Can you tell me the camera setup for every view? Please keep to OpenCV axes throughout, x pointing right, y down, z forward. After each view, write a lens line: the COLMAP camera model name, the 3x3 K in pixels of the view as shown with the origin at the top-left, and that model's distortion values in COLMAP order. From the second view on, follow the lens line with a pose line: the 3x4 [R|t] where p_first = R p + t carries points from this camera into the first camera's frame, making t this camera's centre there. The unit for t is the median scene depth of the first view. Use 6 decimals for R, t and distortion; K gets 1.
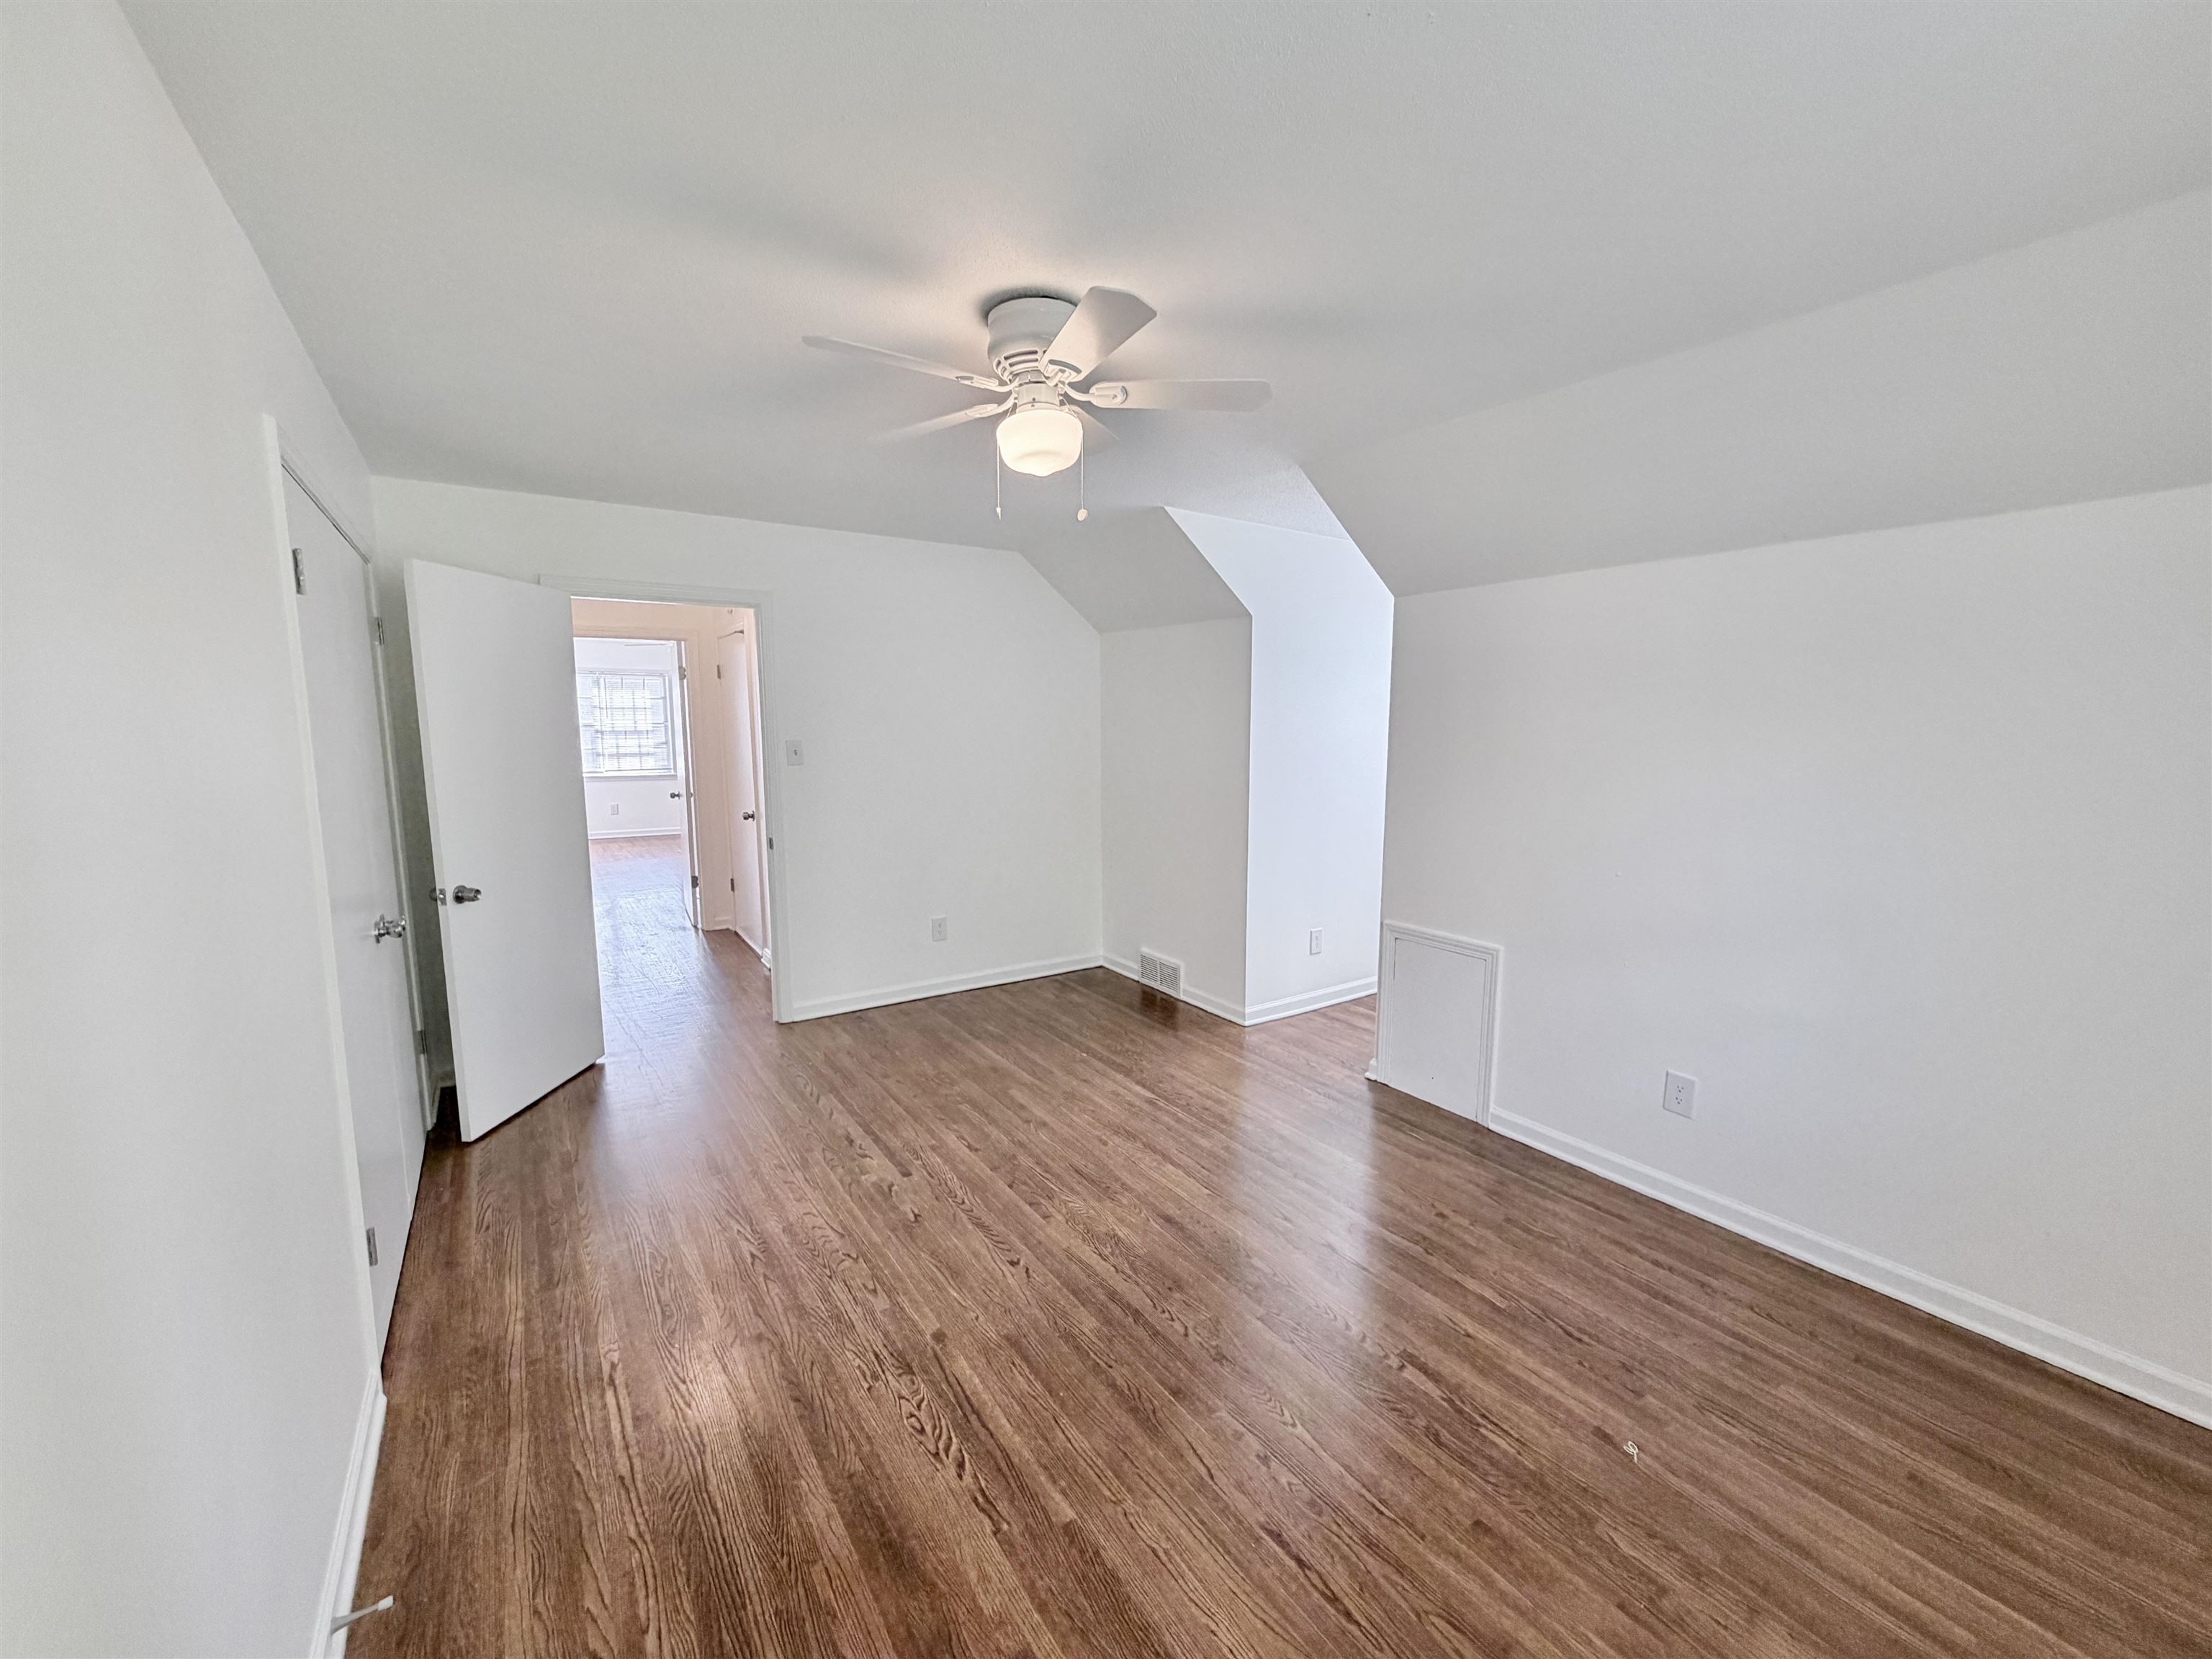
lens RADIAL K [[879.9, 0, 1098.7], [0, 879.9, 840.5], [0, 0, 1]] dist [-0.000273, 0.000313]
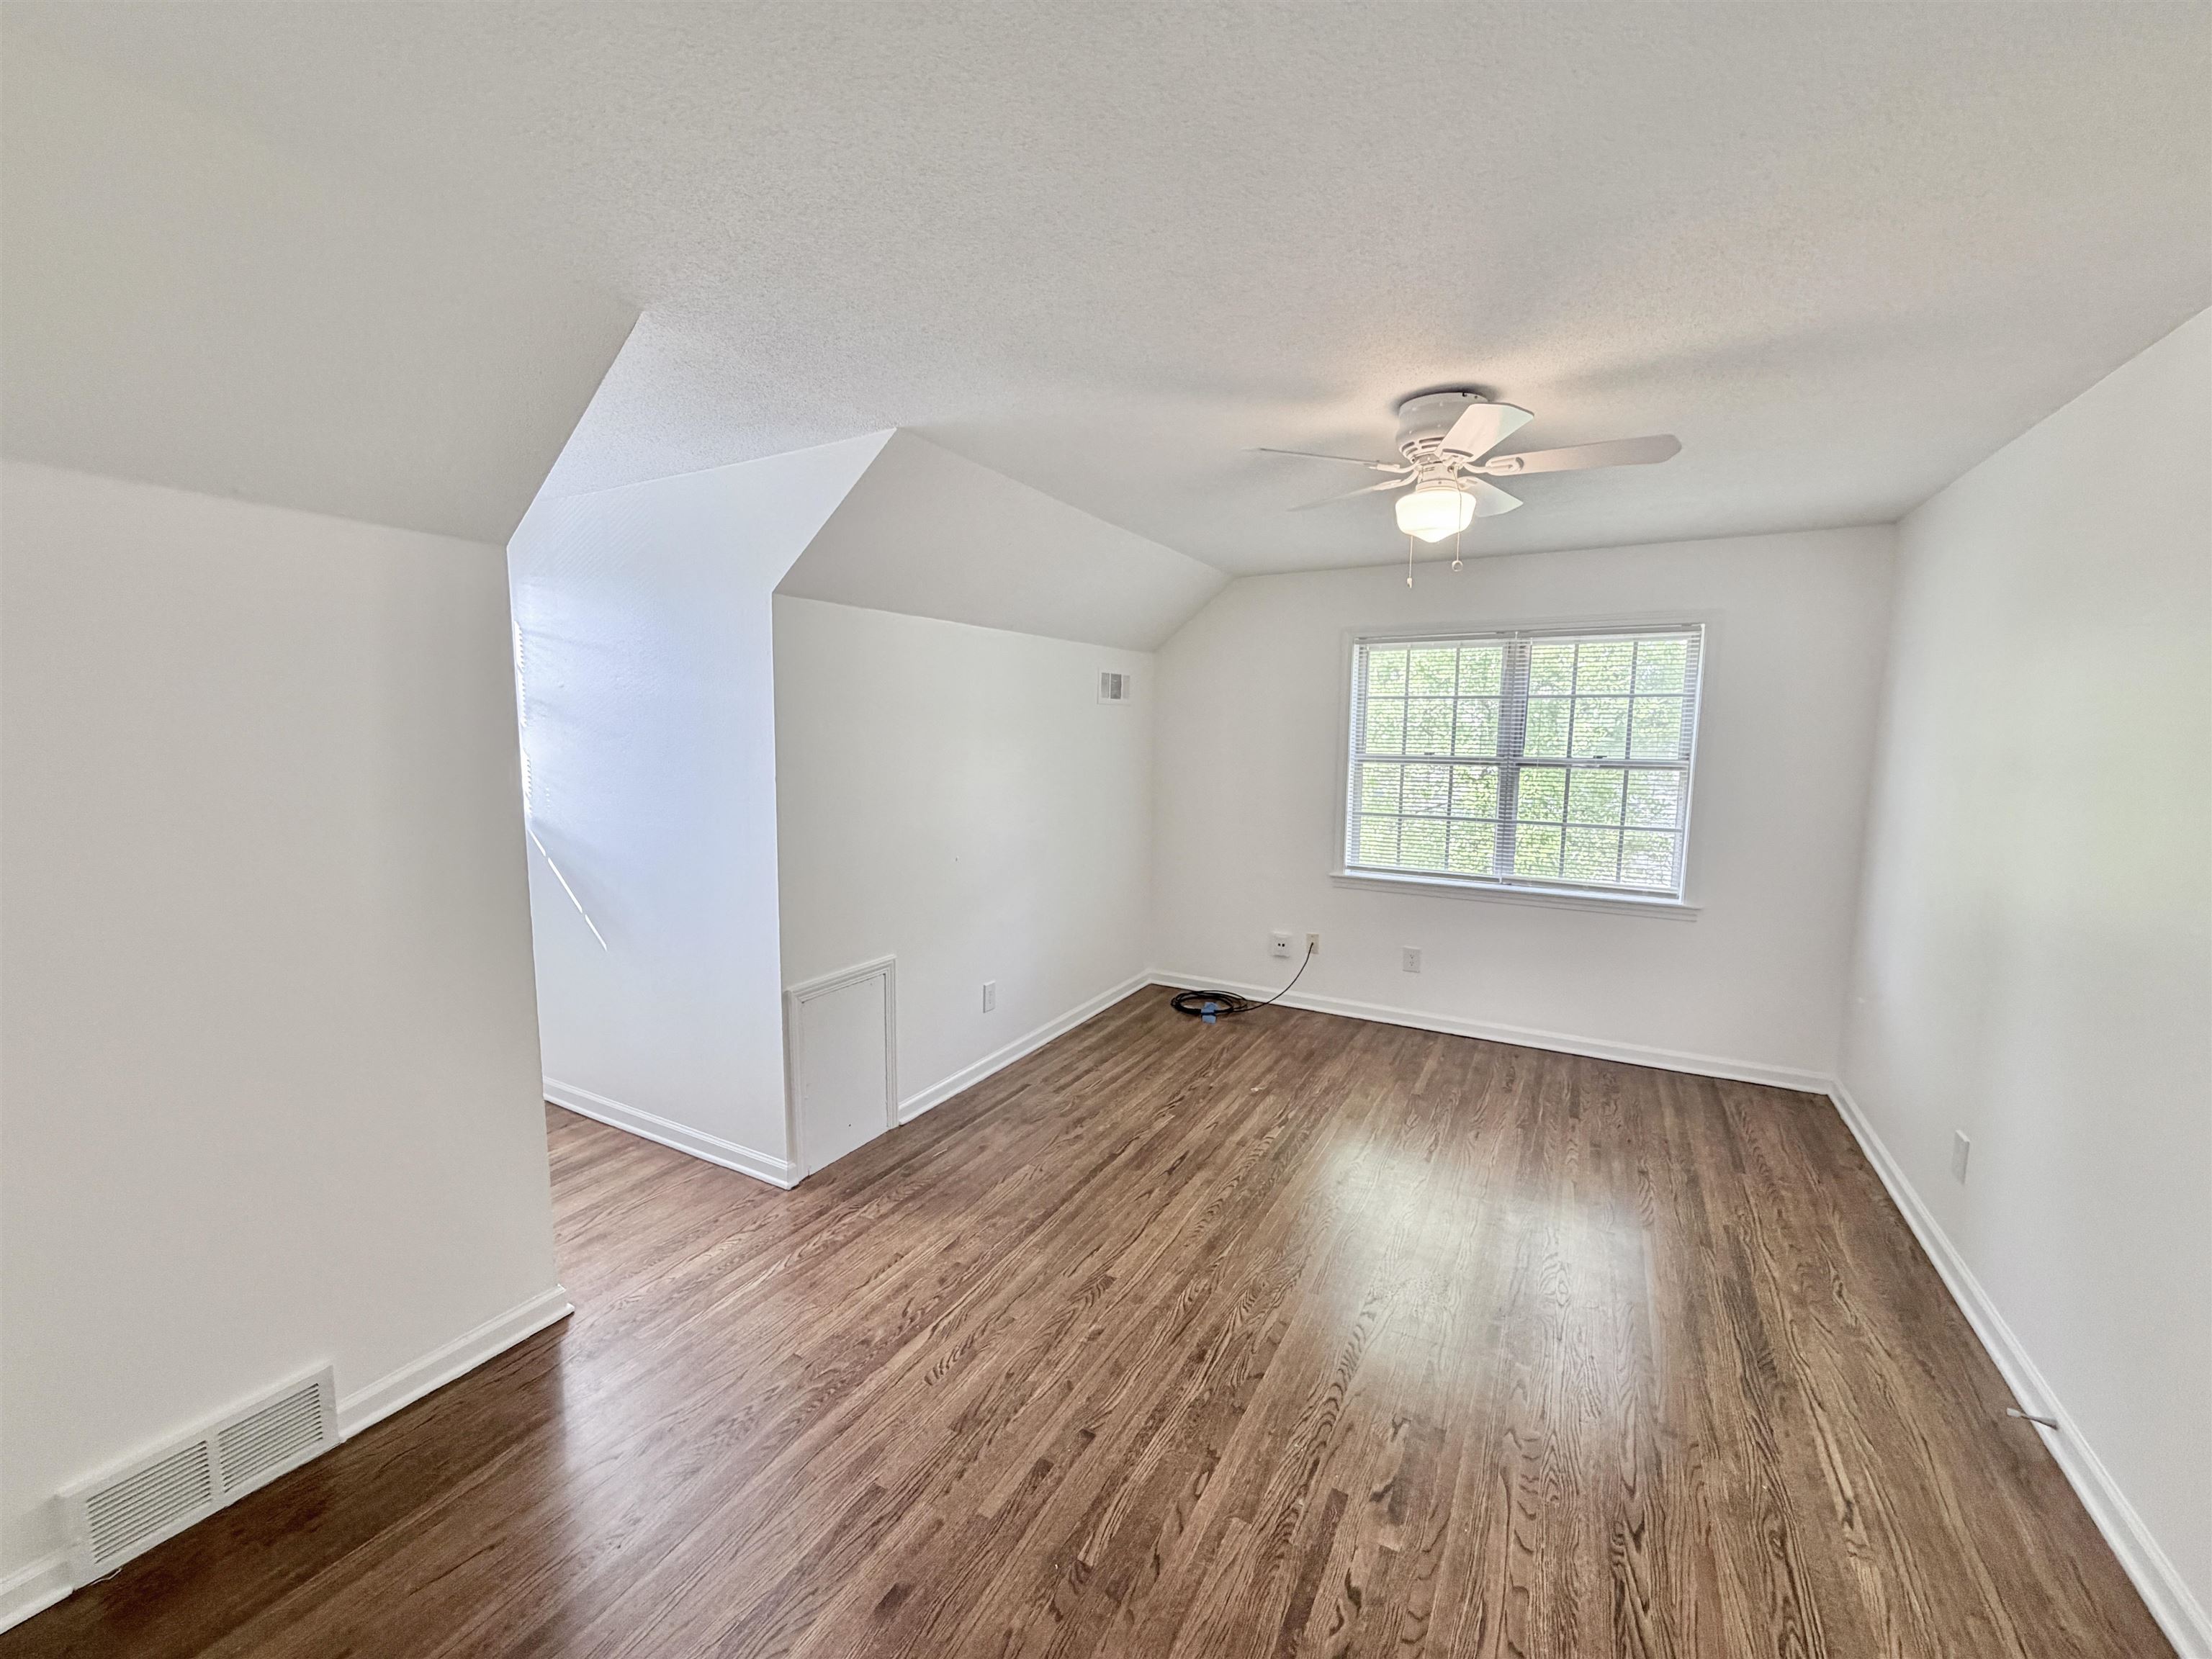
lens RADIAL K [[879.9, 0, 1098.7], [0, 879.9, 840.5], [0, 0, 1]] dist [-0.000273, 0.000313]
pose [[-0.448580, -0.121695, 0.885419, -0.669558], [0.114425, 0.974713, 0.191940, -0.219513], [-0.886387, 0.187415, -0.423312, 1.400172]]
